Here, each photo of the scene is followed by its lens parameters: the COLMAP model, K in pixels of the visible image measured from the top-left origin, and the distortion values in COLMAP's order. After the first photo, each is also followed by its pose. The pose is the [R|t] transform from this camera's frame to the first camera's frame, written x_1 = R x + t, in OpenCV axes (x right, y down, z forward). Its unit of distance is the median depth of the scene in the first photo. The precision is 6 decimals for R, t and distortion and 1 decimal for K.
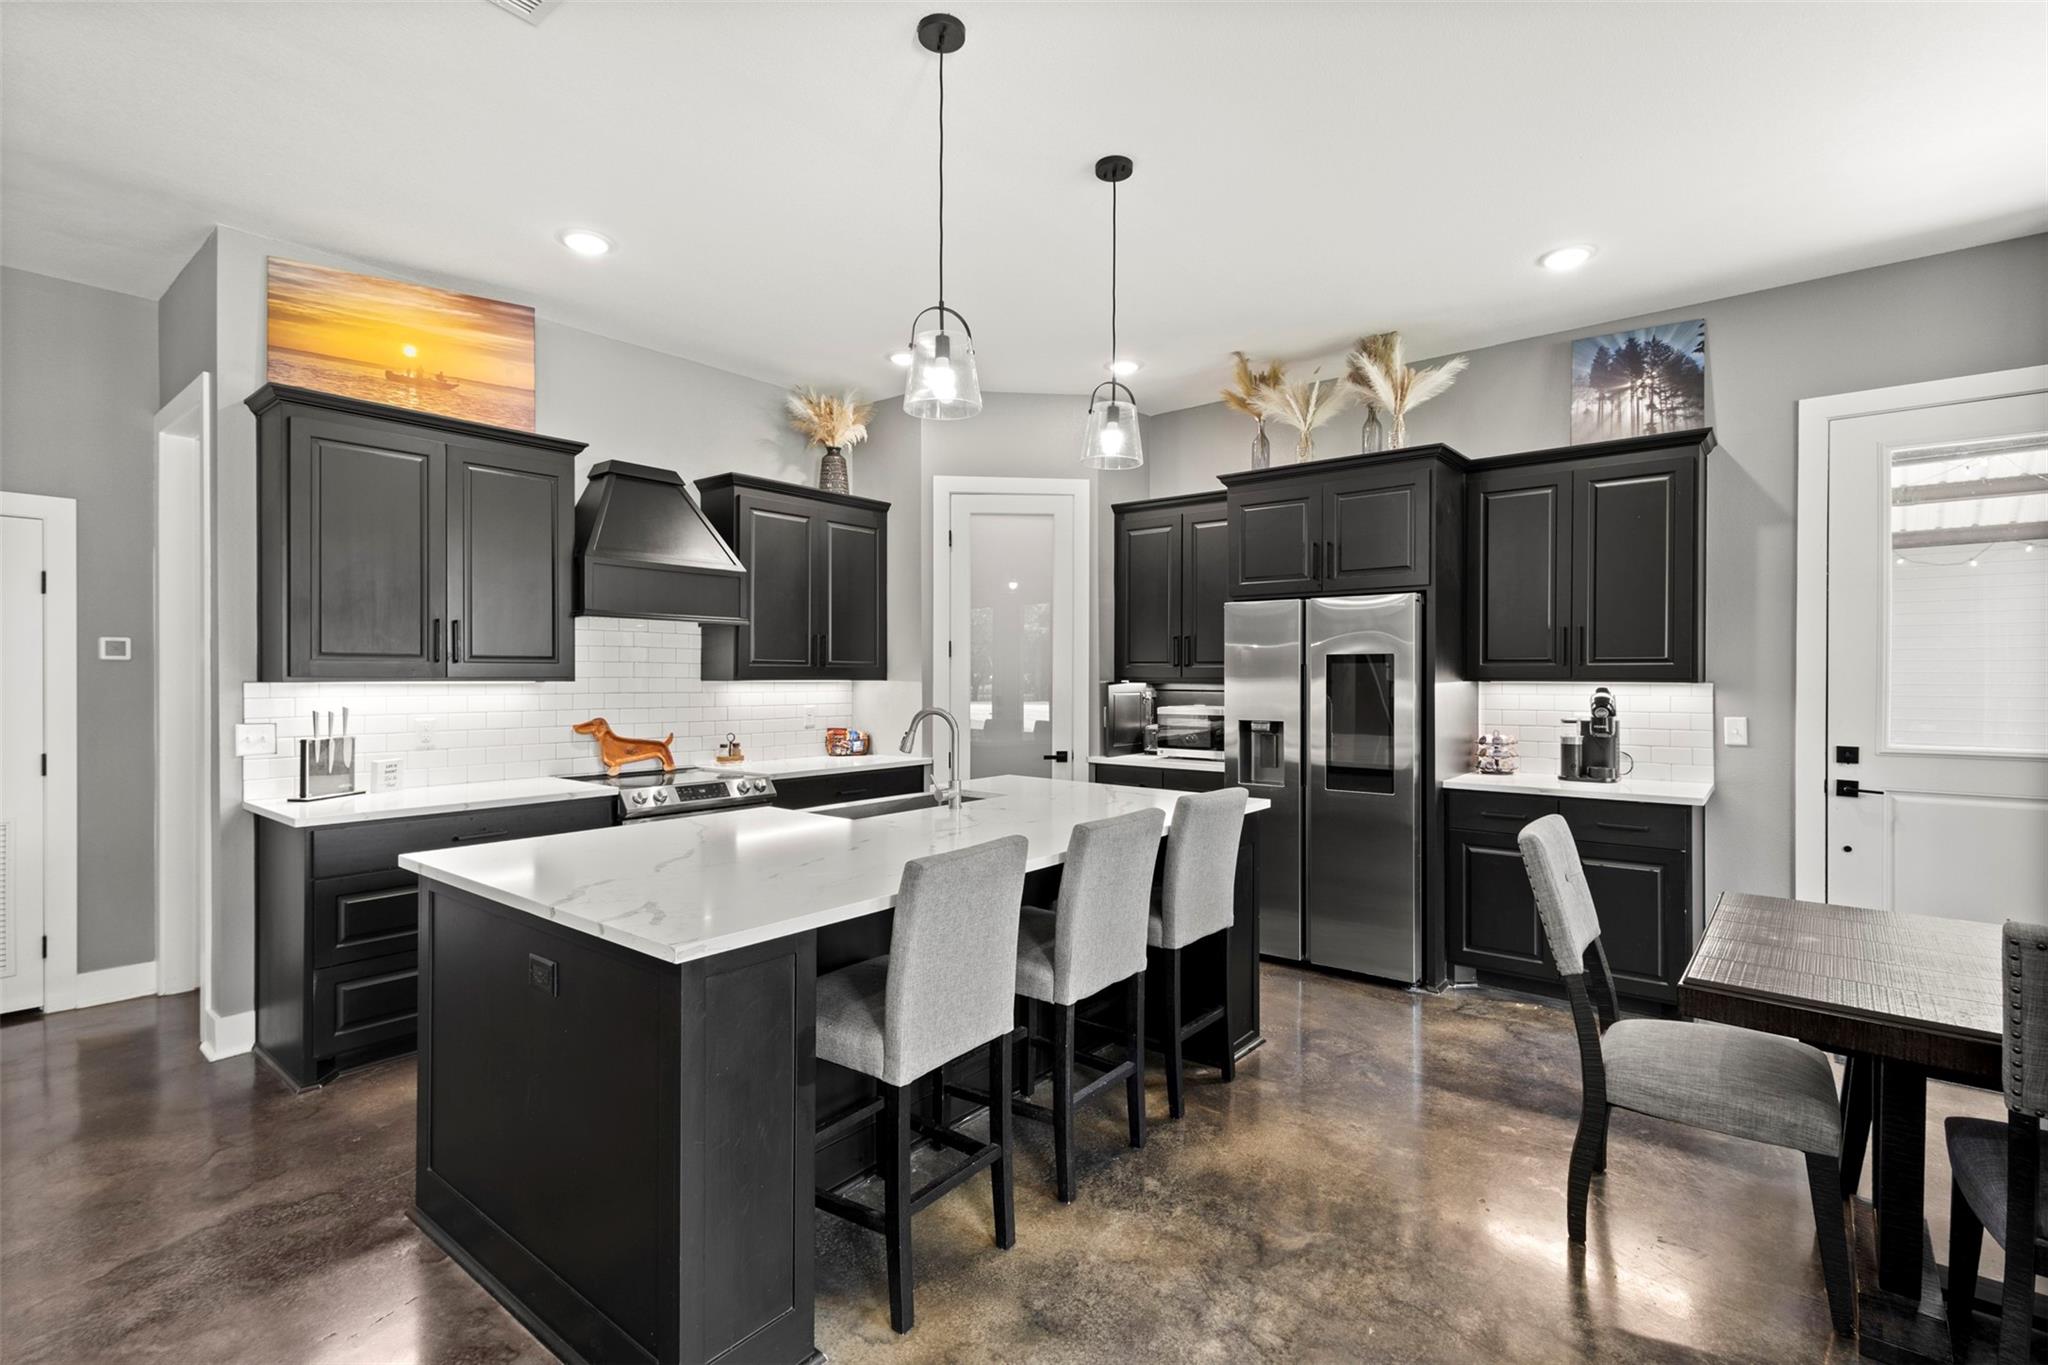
lens RADIAL K [[934.5, 0, 1024.9], [0, 934.5, 678.1], [0, 0, 1]] dist [0.001364, 0.000223]
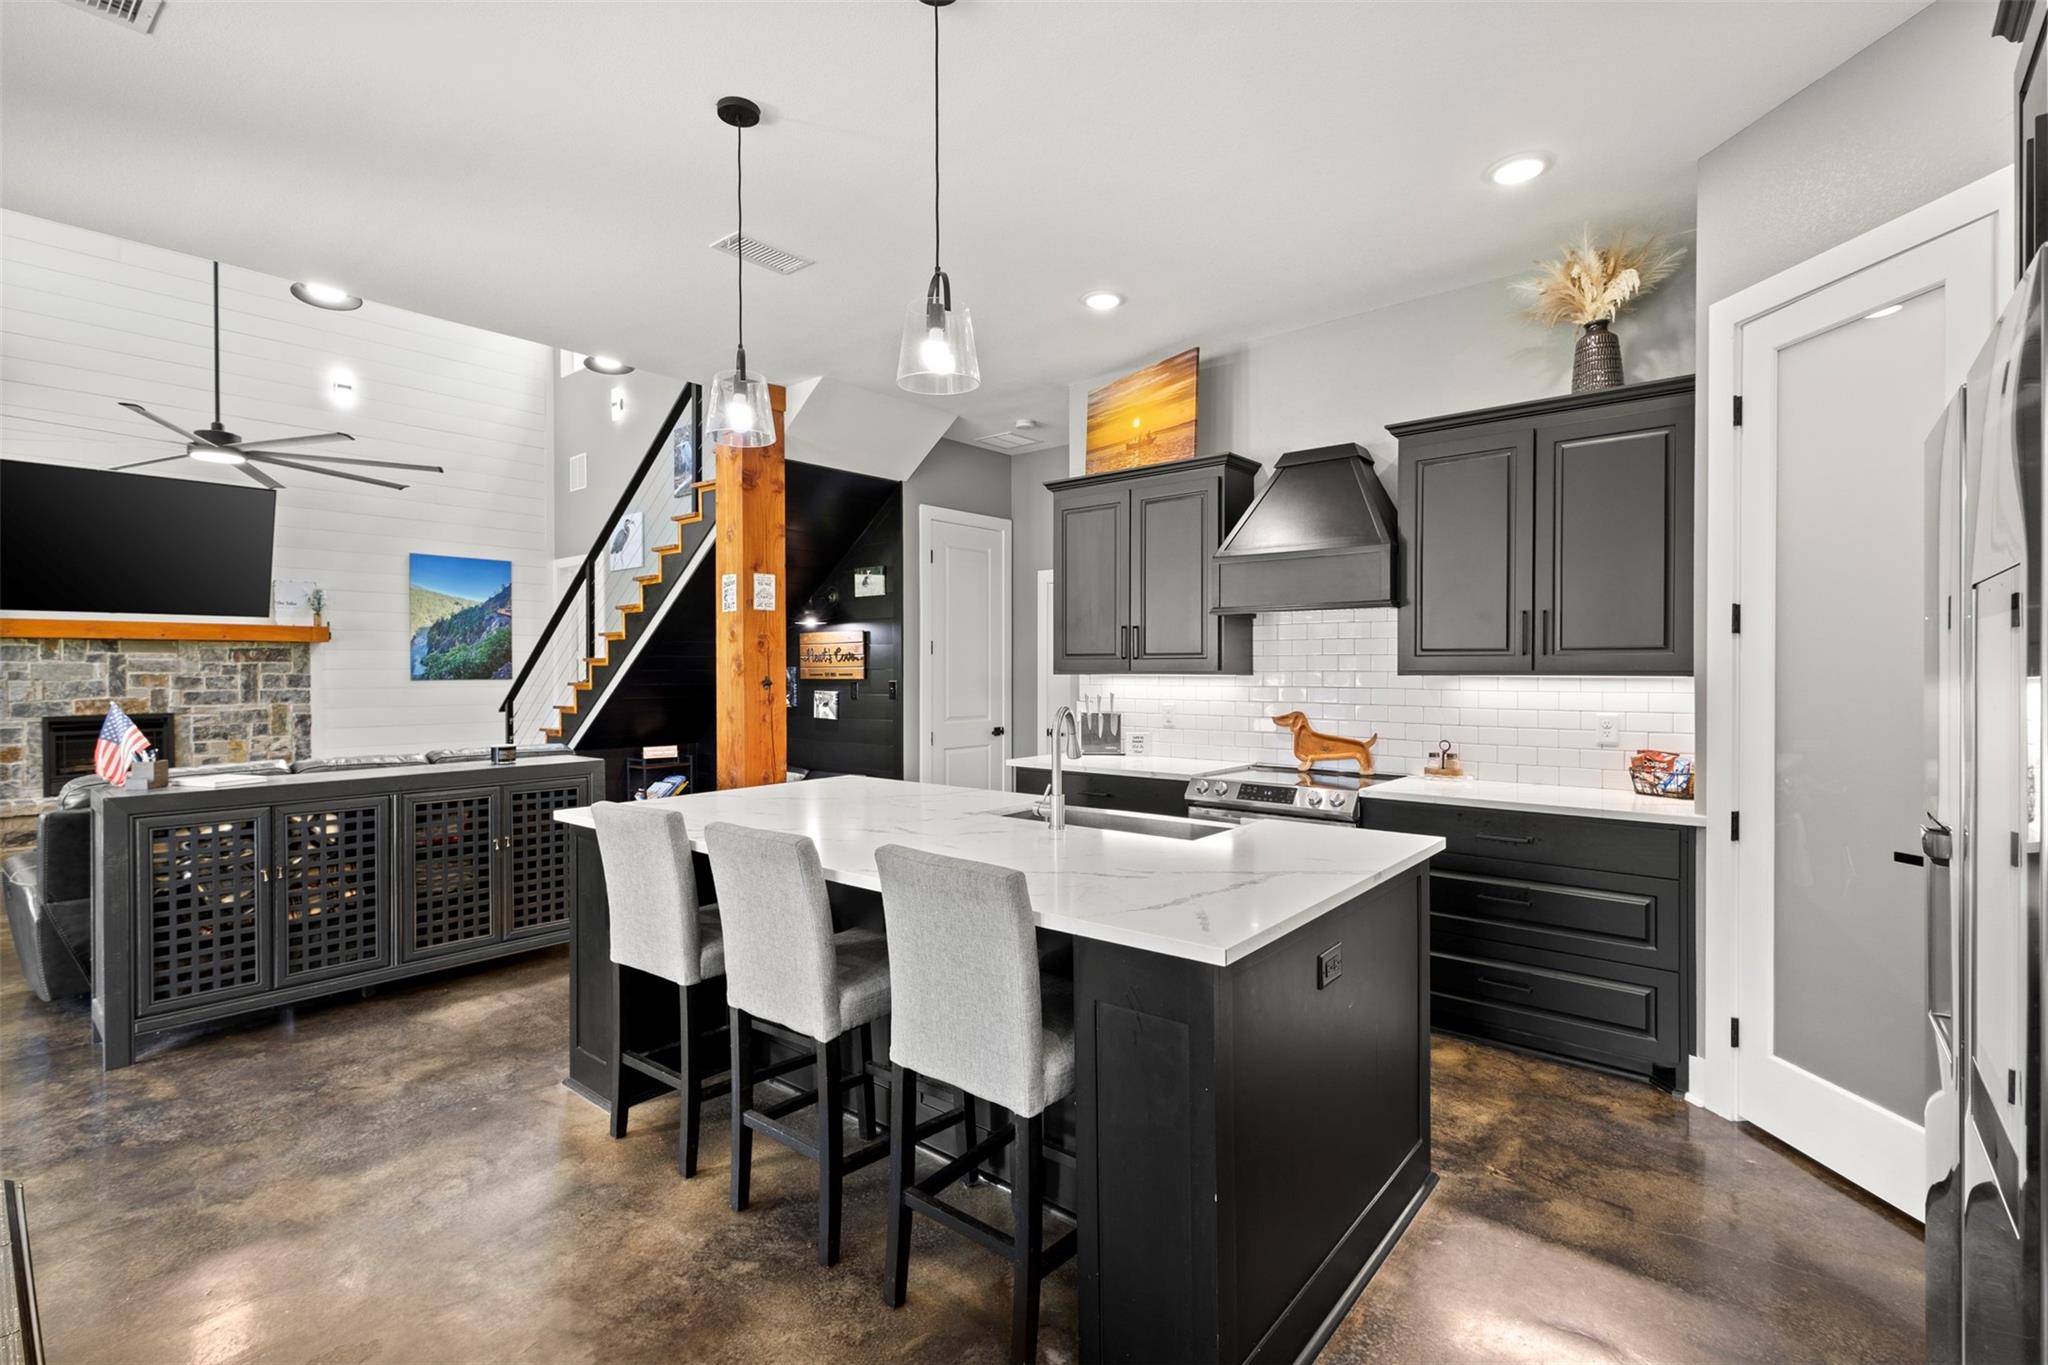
lens RADIAL K [[934.8, 0, 1008.1], [0, 934.8, 676.8], [0, 0, 1]] dist [0.001597, -0.000153]
pose [[-0.020560, 0.007491, -0.999761, 0.580405], [0.002658, 0.999969, 0.007438, -0.003315], [0.999785, -0.002505, -0.020579, 0.744481]]
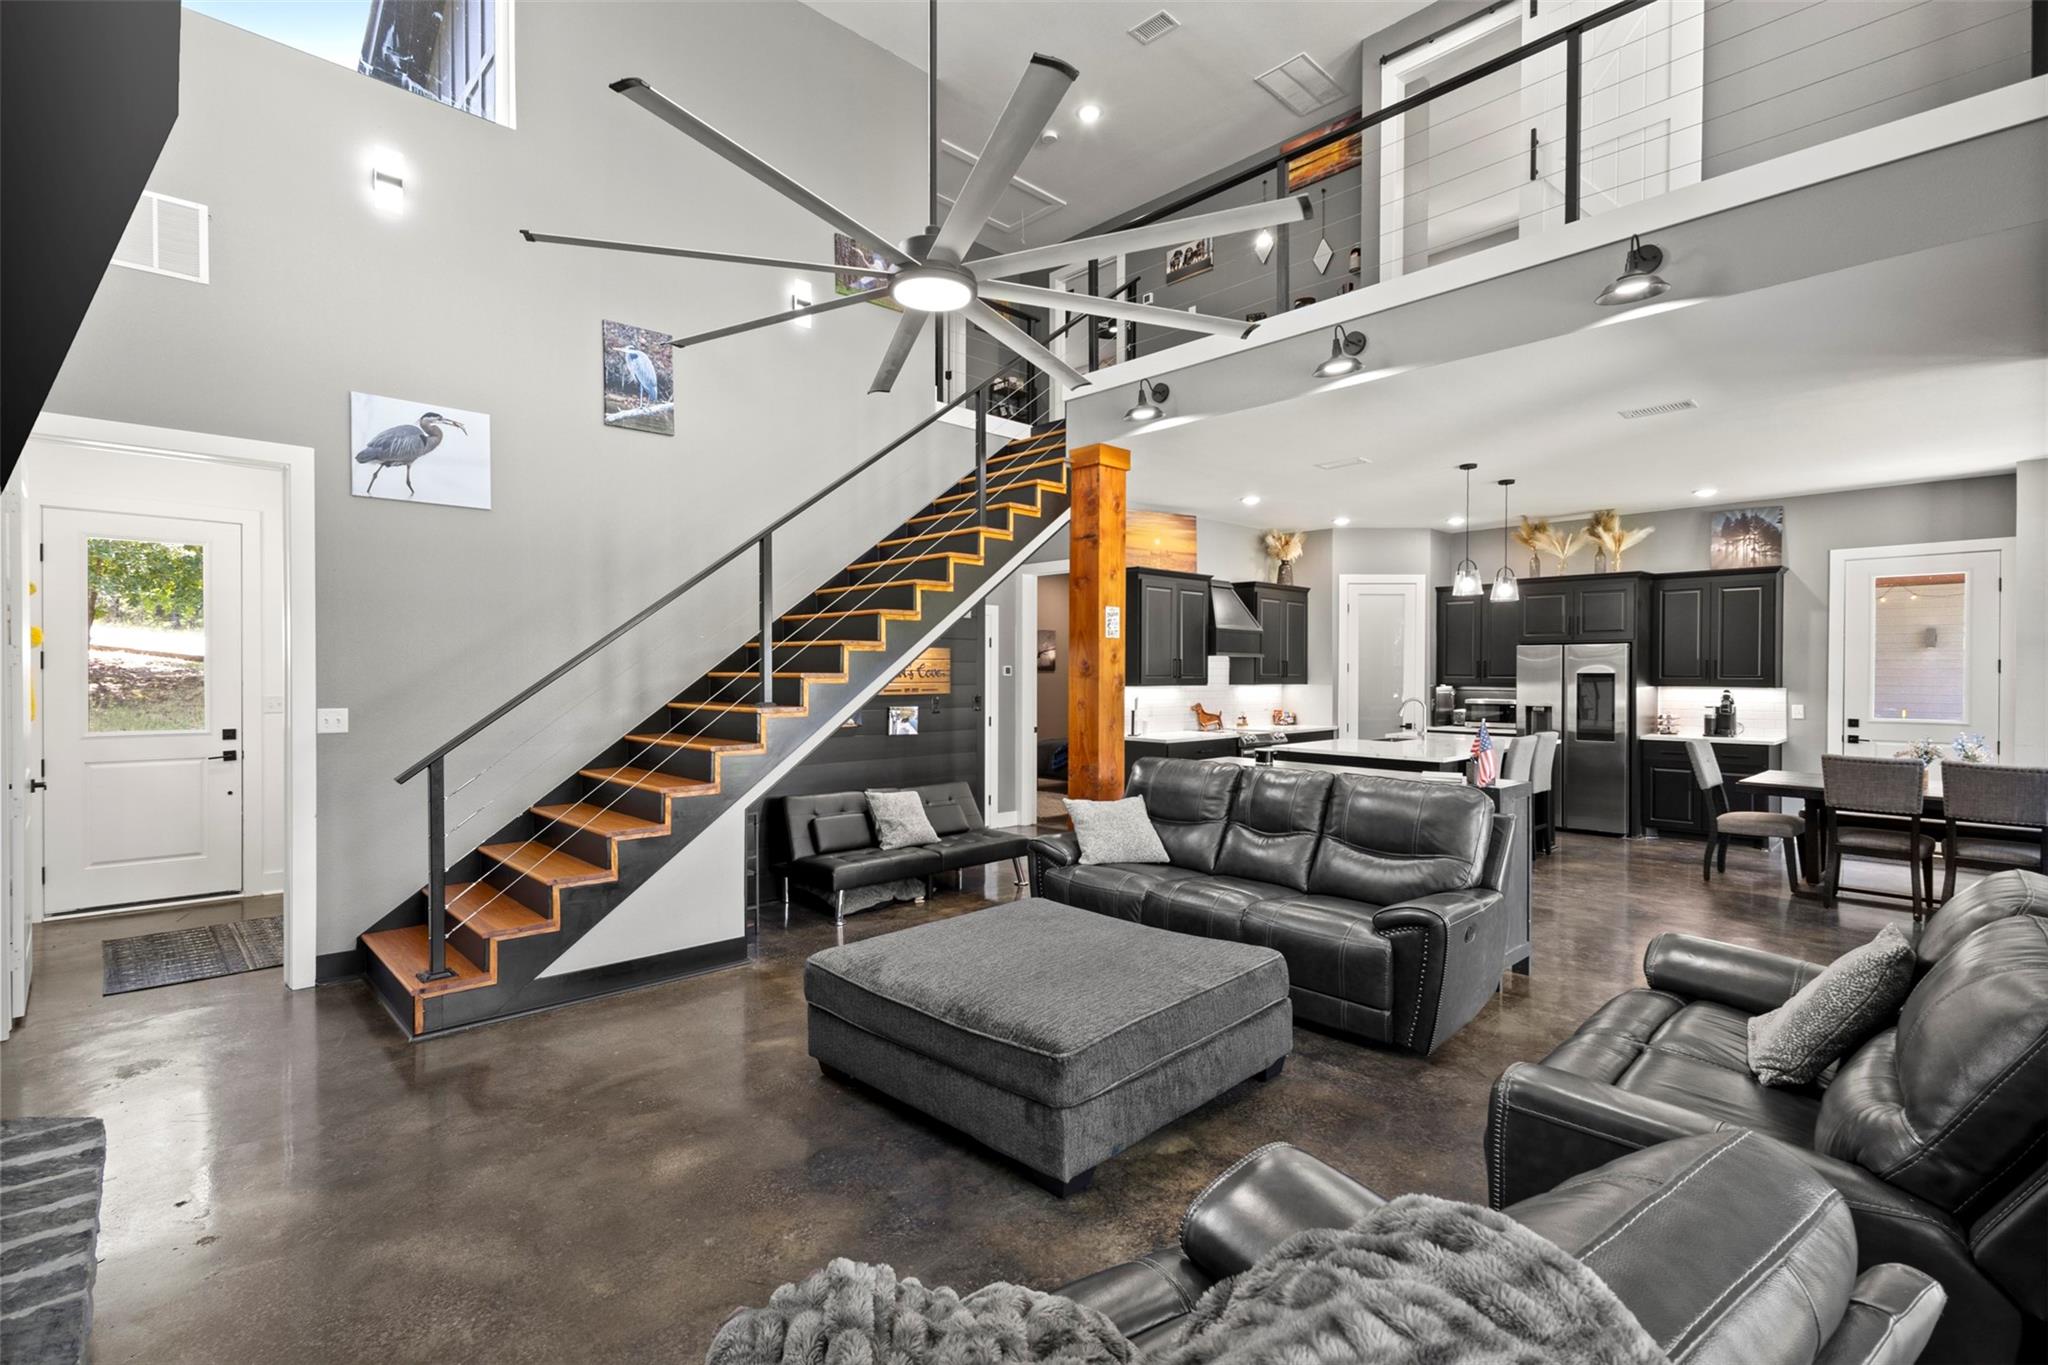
lens RADIAL K [[934.8, 0, 1008.1], [0, 934.8, 676.8], [0, 0, 1]] dist [0.001597, -0.000153]
pose [[0.991567, 0.000899, -0.129591, -0.636249], [-0.000350, 0.999991, 0.004262, -0.025773], [0.129594, -0.004181, 0.991558, -1.163019]]
